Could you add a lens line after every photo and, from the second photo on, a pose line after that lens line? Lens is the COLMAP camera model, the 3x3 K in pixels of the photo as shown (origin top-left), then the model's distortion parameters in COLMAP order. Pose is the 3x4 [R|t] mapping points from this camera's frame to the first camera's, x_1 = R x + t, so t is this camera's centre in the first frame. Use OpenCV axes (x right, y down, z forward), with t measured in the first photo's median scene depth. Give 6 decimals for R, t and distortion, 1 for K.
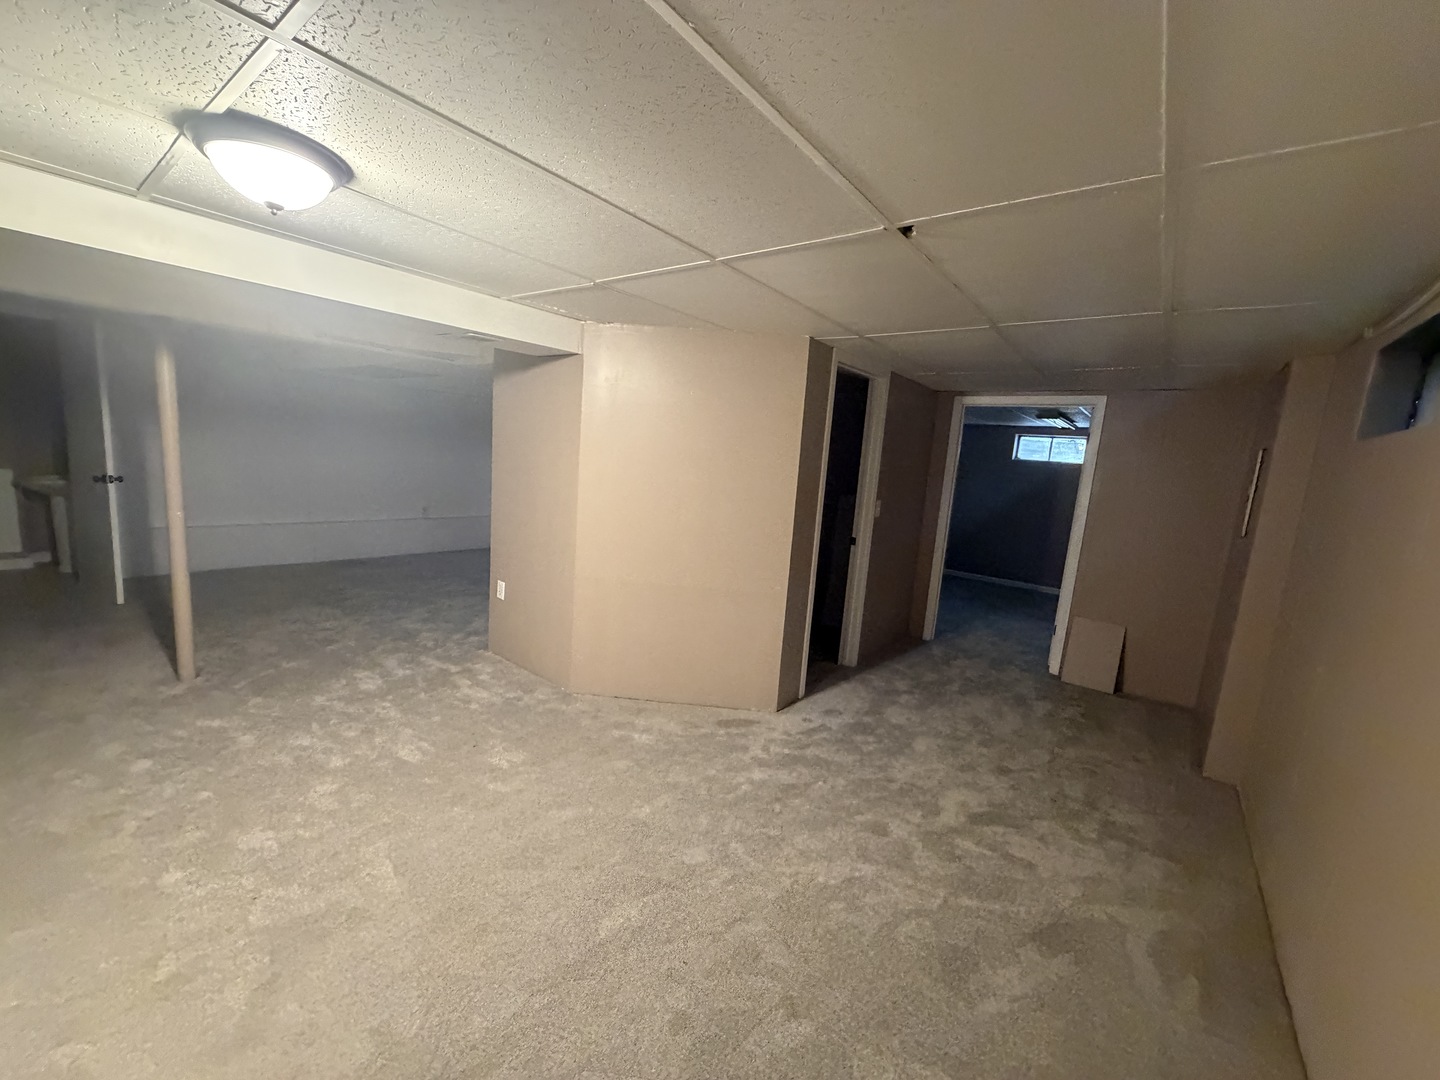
lens RADIAL K [[573.8, 0, 719.4], [0, 573.8, 547.7], [0, 0, 1]] dist [0.001227, 0.000257]
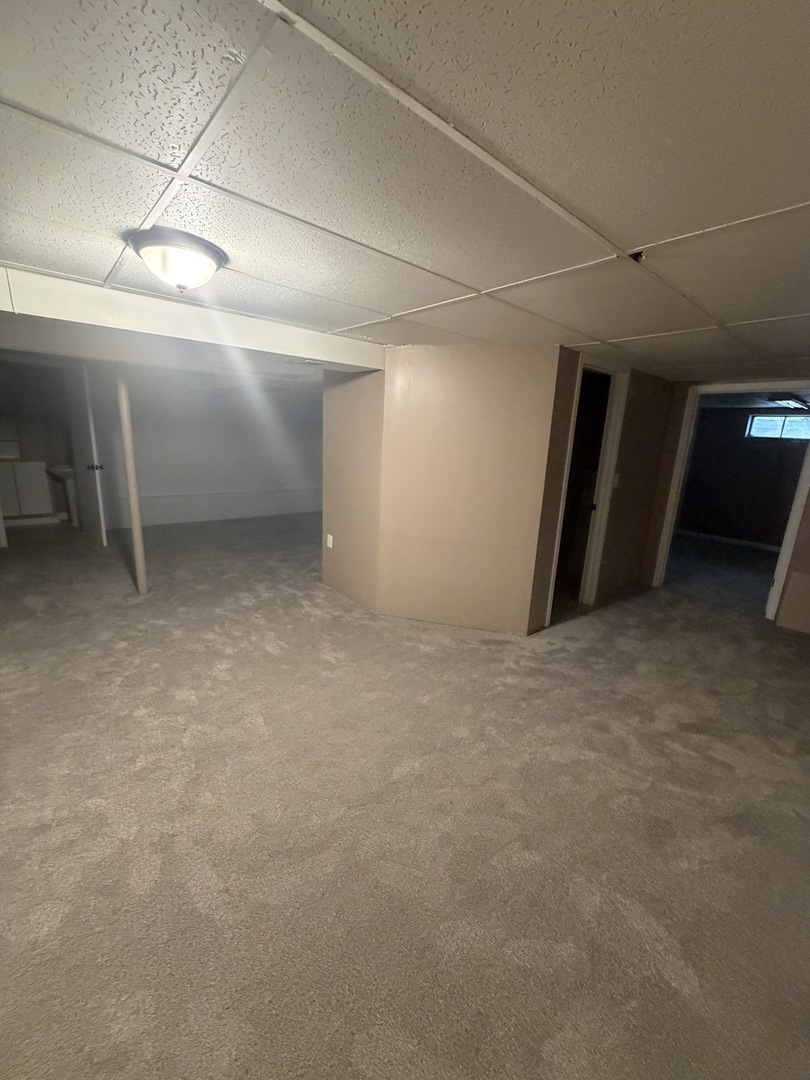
lens RADIAL K [[430.4, 0, 407.8], [0, 430.4, 541.5], [0, 0, 1]] dist [0.001227, 0.000257]
pose [[0.981912, 0.017223, -0.188553, 0.018648], [-0.003676, 0.997401, 0.071961, -0.005142], [0.189302, -0.069967, 0.979423, -0.023544]]
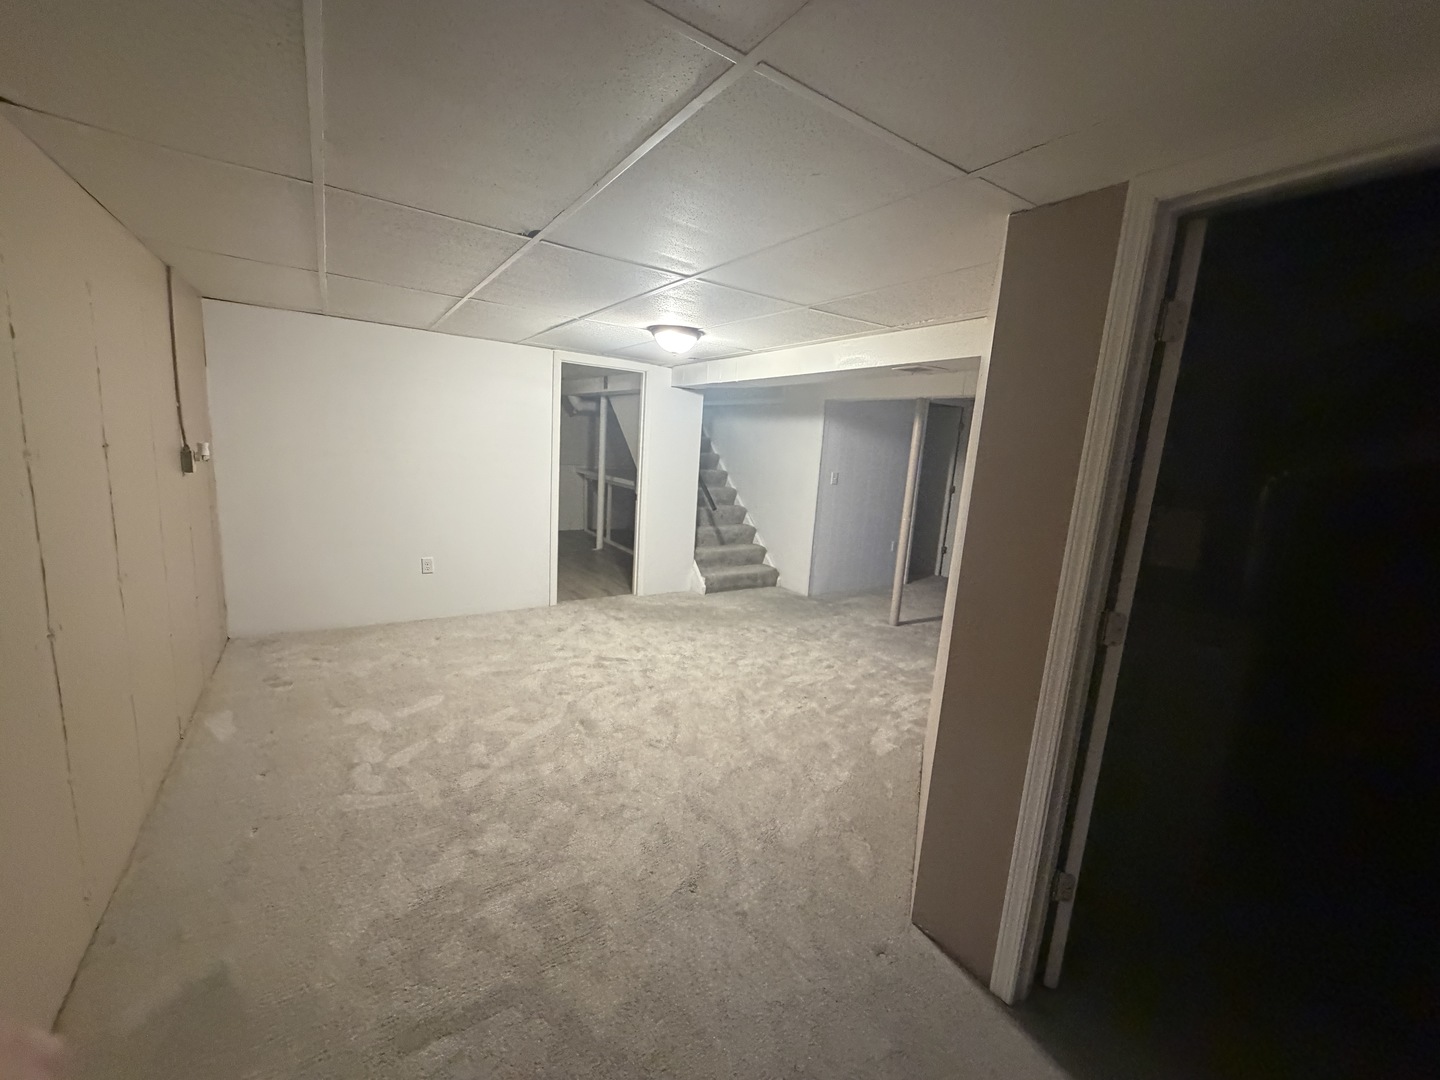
lens RADIAL K [[573.8, 0, 719.5], [0, 573.8, 541.5], [0, 0, 1]] dist [0.001227, 0.000257]
pose [[-0.307497, 0.072967, -0.948747, 0.872488], [-0.237793, 0.959528, 0.150867, -0.144305], [0.921358, 0.271996, -0.277701, 1.147968]]
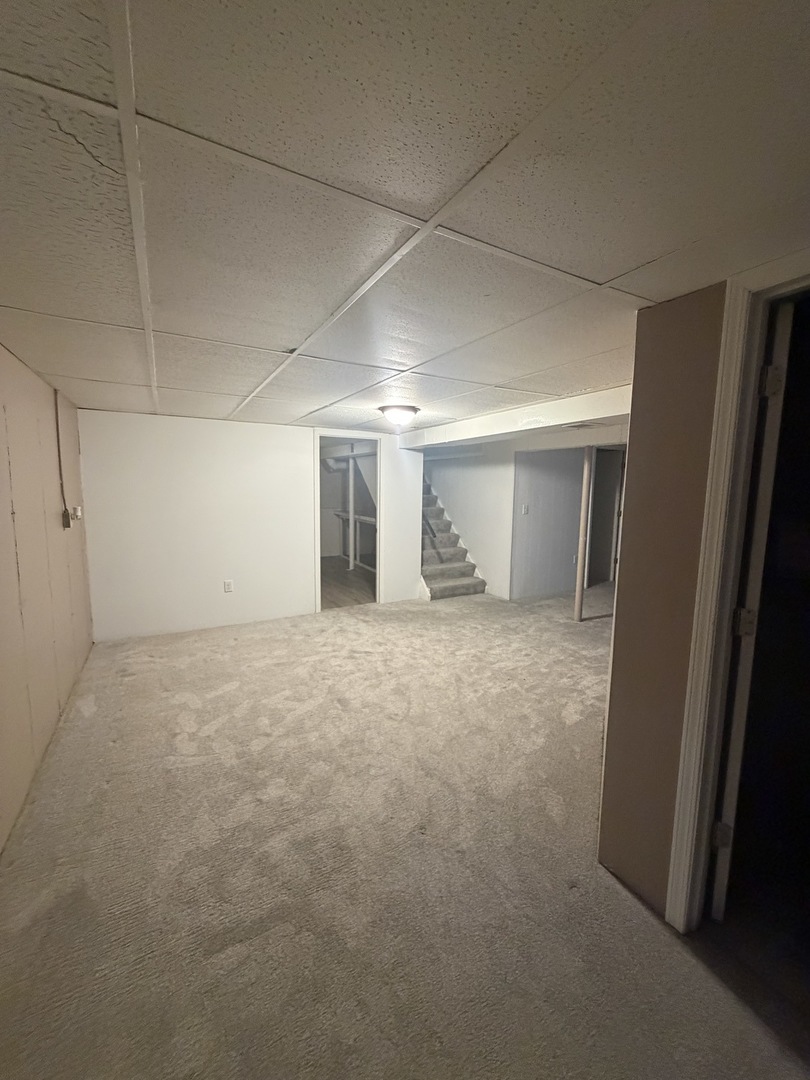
lens RADIAL K [[430.4, 0, 406.3], [0, 430.4, 536.0], [0, 0, 1]] dist [0.001227, 0.000257]
pose [[-0.384996, 0.033919, -0.922295, 0.873220], [-0.188492, 0.975371, 0.114553, -0.155101], [0.903465, 0.217947, -0.369121, 1.166297]]
